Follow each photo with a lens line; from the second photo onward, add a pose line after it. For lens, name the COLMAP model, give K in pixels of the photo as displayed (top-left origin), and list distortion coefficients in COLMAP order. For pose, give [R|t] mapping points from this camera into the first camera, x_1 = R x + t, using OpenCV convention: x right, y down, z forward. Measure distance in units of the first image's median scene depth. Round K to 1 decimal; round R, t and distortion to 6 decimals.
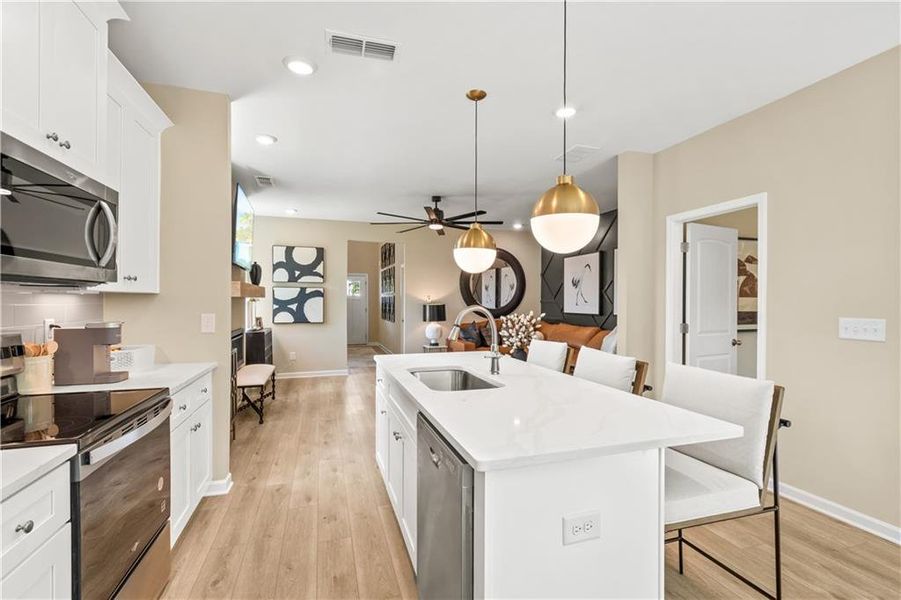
lens RADIAL K [[408.6, 0, 453.4], [0, 408.6, 304.9], [0, 0, 1]] dist [0.007311, -0.002868]
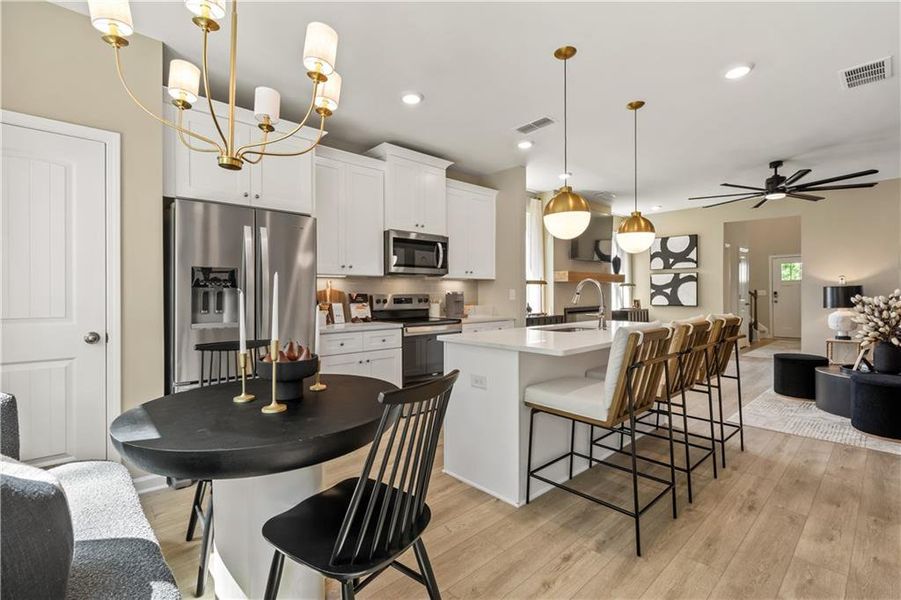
lens RADIAL K [[408.6, 0, 453.6], [0, 408.6, 293.7], [0, 0, 1]] dist [0.007311, -0.002868]
pose [[0.422743, -0.007003, -0.906222, 0.387607], [-0.001295, 0.999964, -0.008332, 0.022852], [0.906249, 0.004695, 0.422719, 0.000384]]
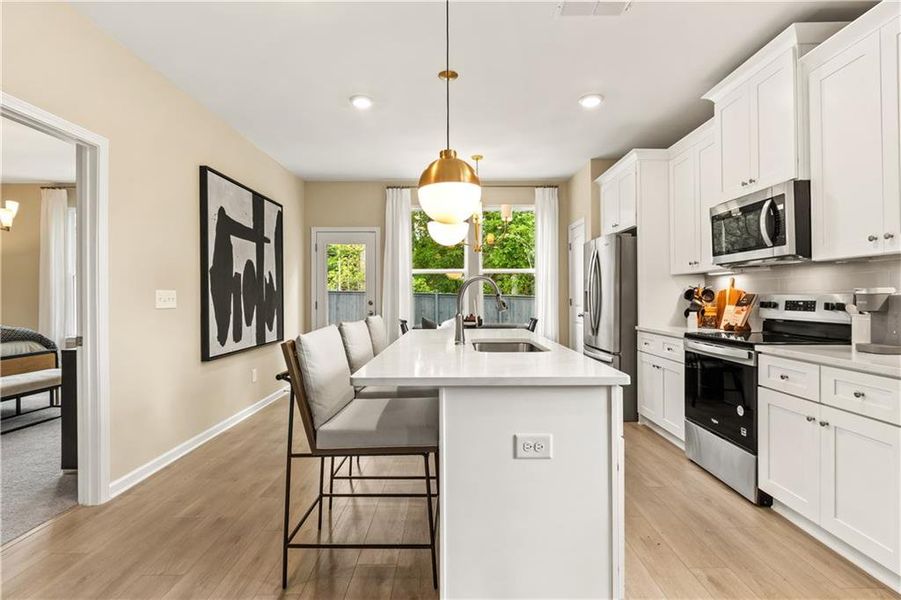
lens RADIAL K [[443.7, 0, 451.6], [0, 443.7, 297.3], [0, 0, 1]] dist [0.000859, -0.003019]
pose [[-0.951360, -0.000479, 0.308081, -0.074214], [0.003191, 0.999930, 0.011410, 0.015235], [-0.308065, 0.011839, -0.951292, 0.712936]]
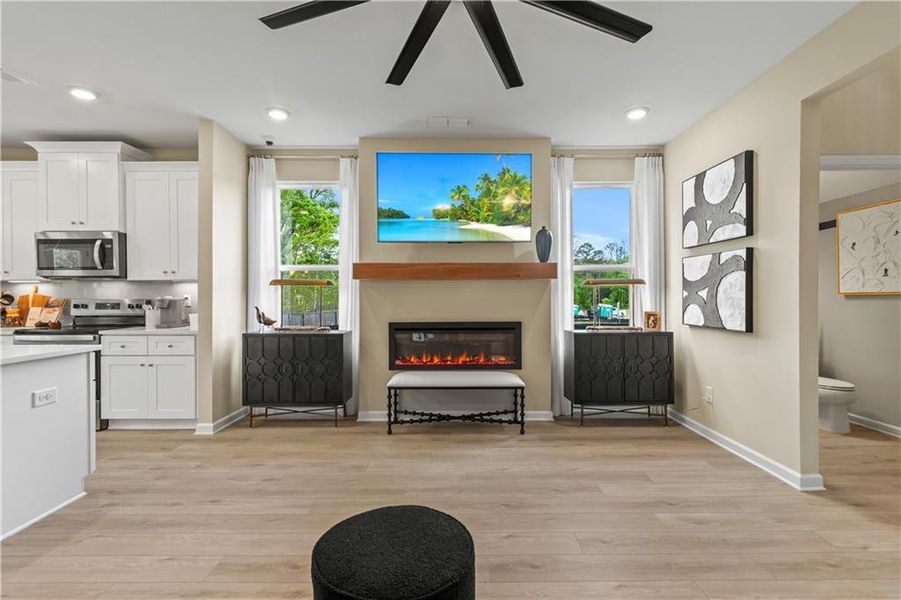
lens RADIAL K [[408.6, 0, 454.5], [0, 408.6, 296.9], [0, 0, 1]] dist [0.007311, -0.002868]
pose [[-0.302592, -0.004030, -0.953112, 0.175551], [-0.008053, 0.999966, -0.001671, 0.011867], [0.953086, 0.007169, -0.302615, 0.900413]]
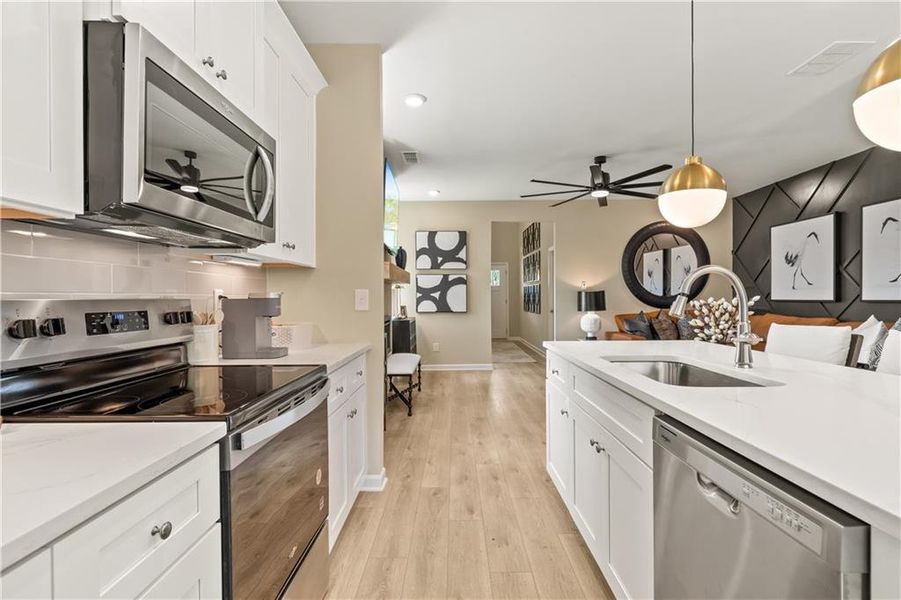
lens RADIAL K [[432.8, 0, 454.4], [0, 432.8, 301.5], [0, 0, 1]] dist [0.005339, -0.000976]
pose [[0.951629, -0.006424, -0.307184, -0.045947], [0.006788, 0.999977, 0.000115, 0.020545], [0.307176, -0.002195, 0.951650, 0.063568]]
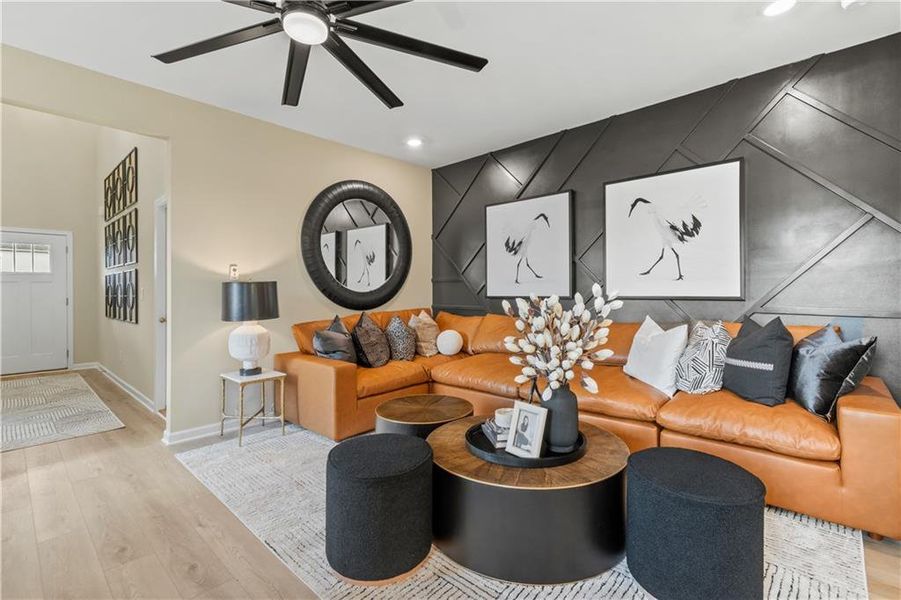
lens RADIAL K [[408.6, 0, 453.7], [0, 408.6, 294.4], [0, 0, 1]] dist [0.007311, -0.002868]
pose [[0.869544, -0.010933, 0.493735, -0.083193], [0.013026, 0.999915, -0.000800, 0.017730], [-0.493685, 0.007127, 0.869612, 0.558099]]
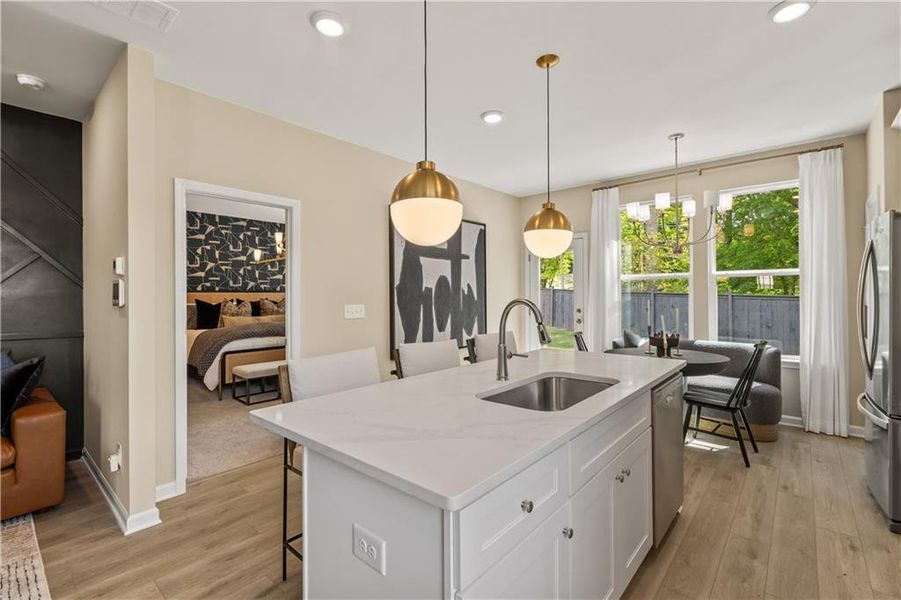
lens RADIAL K [[403.6, 0, 452.3], [0, 403.6, 293.7], [0, 0, 1]] dist [0.000258, -0.000705]
pose [[-0.518705, 0.002942, 0.854948, -0.196005], [0.011924, 0.999922, 0.003793, -0.004240], [-0.854870, 0.012162, -0.518699, 0.533084]]
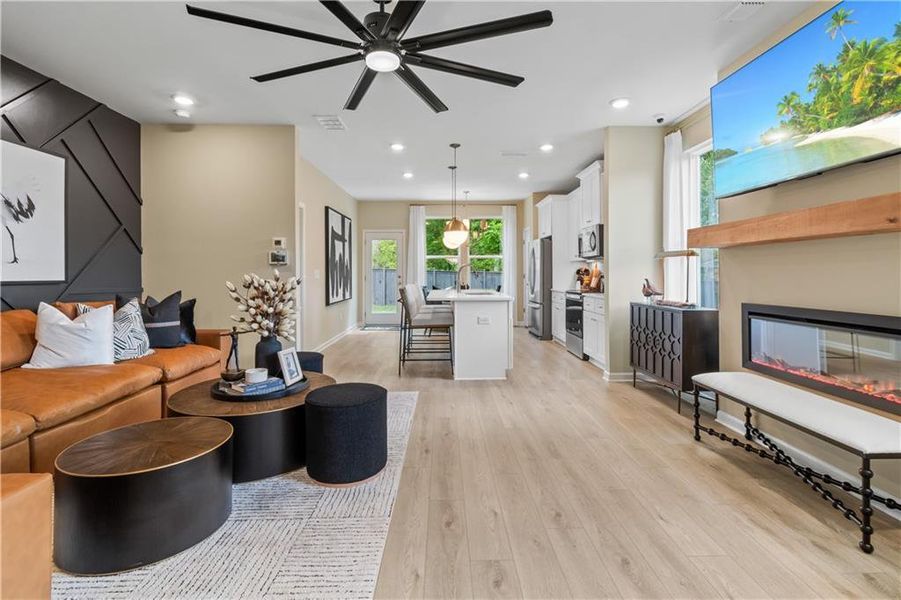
lens RADIAL K [[408.6, 0, 453.3], [0, 408.6, 277.0], [0, 0, 1]] dist [0.007311, -0.002868]
pose [[-0.959462, -0.003425, 0.281817, -0.184631], [0.002383, 0.999792, 0.020263, 0.010674], [-0.281828, 0.020113, -0.959254, 1.141952]]
